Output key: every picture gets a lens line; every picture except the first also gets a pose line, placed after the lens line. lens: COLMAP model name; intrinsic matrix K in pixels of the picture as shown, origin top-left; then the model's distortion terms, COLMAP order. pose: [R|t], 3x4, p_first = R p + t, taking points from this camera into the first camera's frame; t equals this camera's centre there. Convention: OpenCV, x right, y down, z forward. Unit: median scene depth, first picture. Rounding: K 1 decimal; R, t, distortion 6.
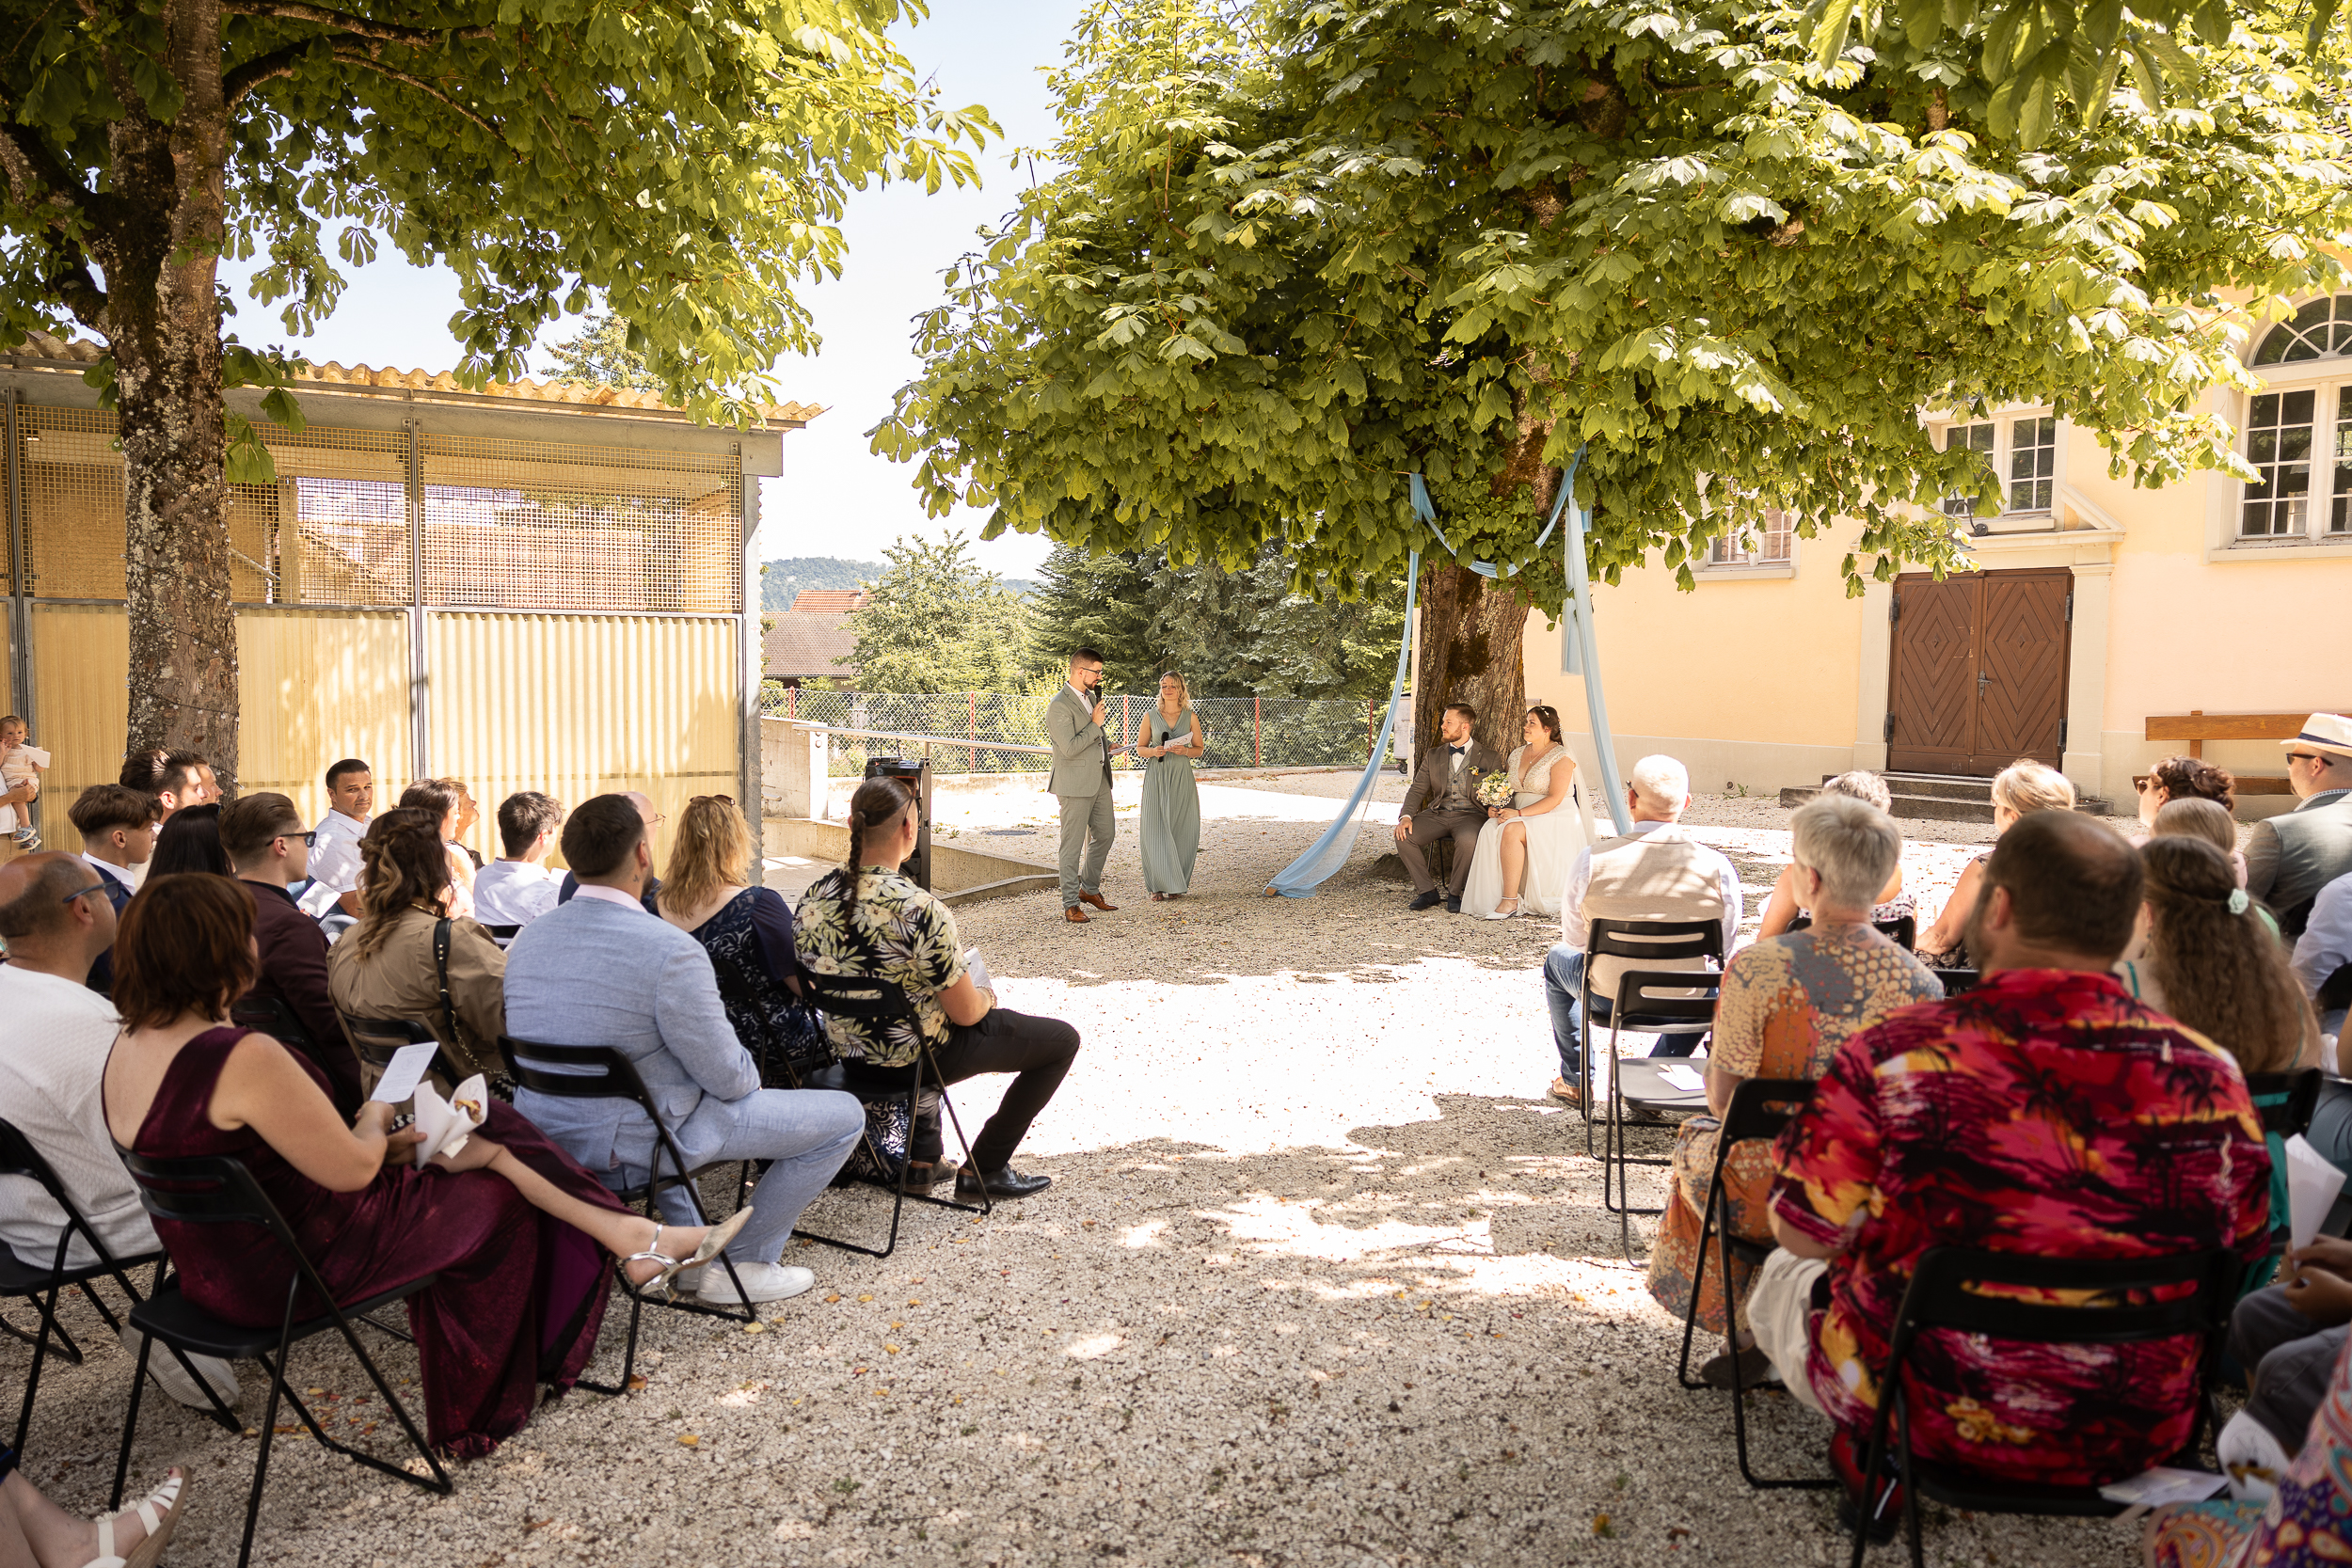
lens RADIAL K [[1612.3, 0, 1120.8], [0, 1612.3, 785.1], [0, 0, 1]] dist [0.008211, -0.006452]
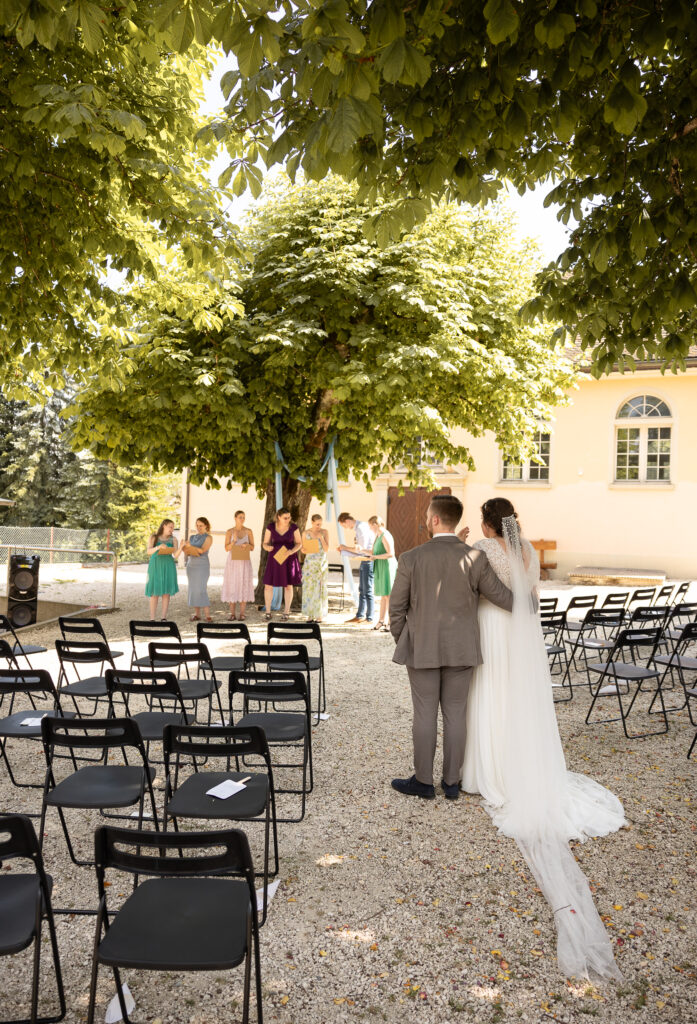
lens RADIAL K [[778.3, 0, 300.1], [0, 778.3, 515.1], [0, 0, 1]] dist [0.000565, -0.018018]
pose [[0.893392, 0.021975, 0.448740, -0.355499], [0.011629, 0.997337, -0.071993, 0.009338], [-0.449127, 0.069537, 0.890758, -0.093697]]
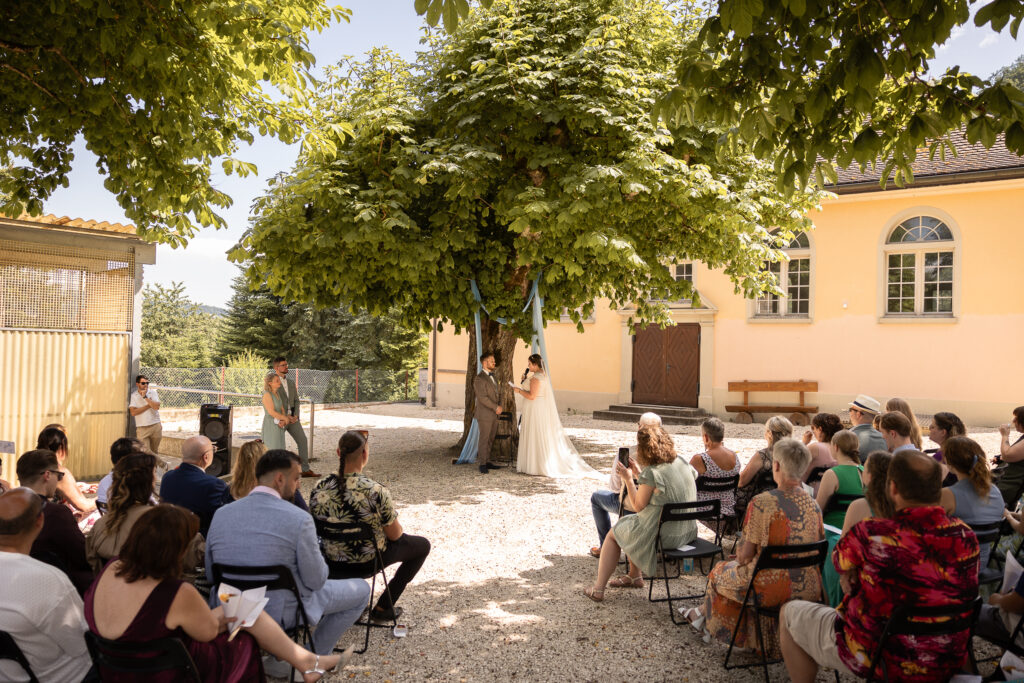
lens RADIAL K [[747.8, 0, 487.7], [0, 747.8, 342.1], [0, 0, 1]] dist [0.003496, -0.003461]
pose [[0.950766, 0.015042, 0.309543, -0.138631], [0.010567, 0.996667, -0.080891, -0.019540], [-0.309728, 0.080180, 0.947438, -0.012513]]
